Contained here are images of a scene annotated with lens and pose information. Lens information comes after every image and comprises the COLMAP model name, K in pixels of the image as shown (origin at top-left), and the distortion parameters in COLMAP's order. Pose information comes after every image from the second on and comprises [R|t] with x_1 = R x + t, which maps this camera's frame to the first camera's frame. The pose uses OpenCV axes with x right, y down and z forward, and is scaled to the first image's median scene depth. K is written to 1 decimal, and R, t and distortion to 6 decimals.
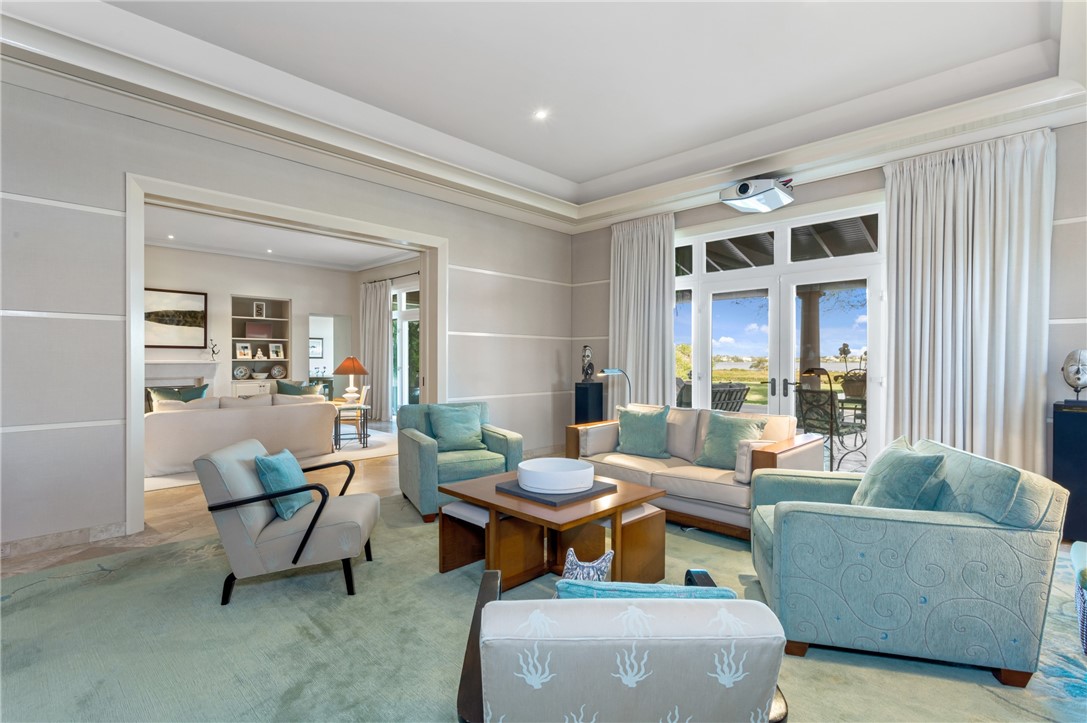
lens RADIAL K [[519.2, 0, 545.5], [0, 519.2, 364.2], [0, 0, 1]] dist [0.004701, 0.000770]
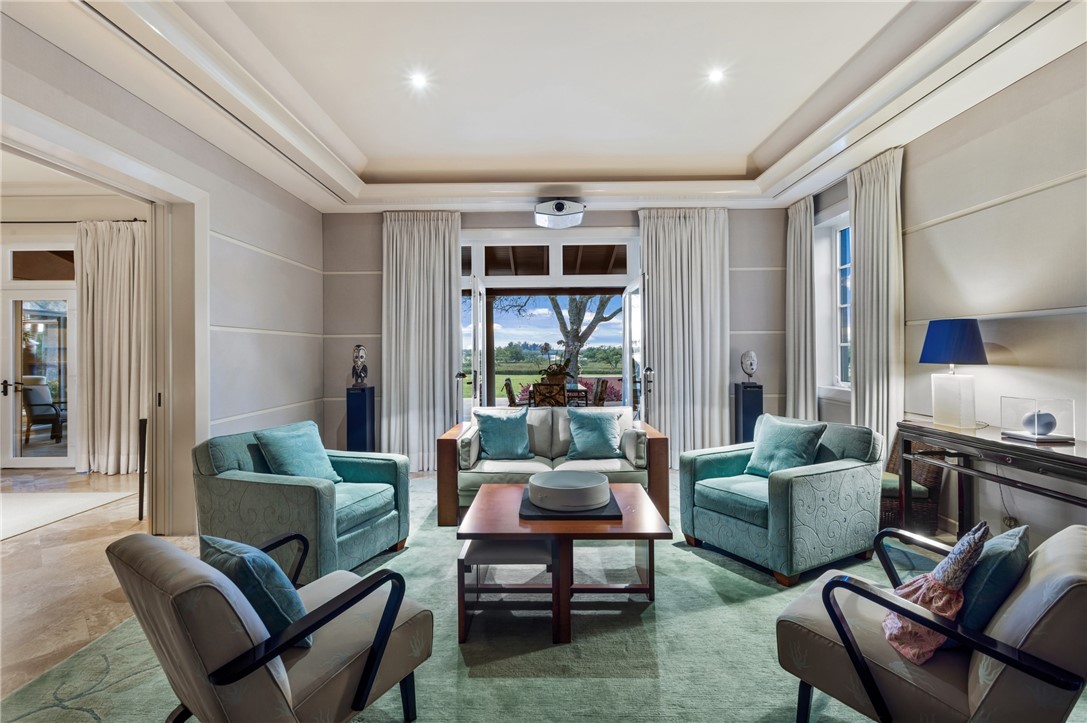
lens RADIAL K [[519.2, 0, 543.7], [0, 519.2, 351.7], [0, 0, 1]] dist [0.004701, 0.000770]
pose [[0.721651, -0.007878, 0.692212, -0.362738], [0.016624, 0.999844, -0.005952, -0.017153], [-0.692057, 0.015802, 0.721670, 0.191169]]
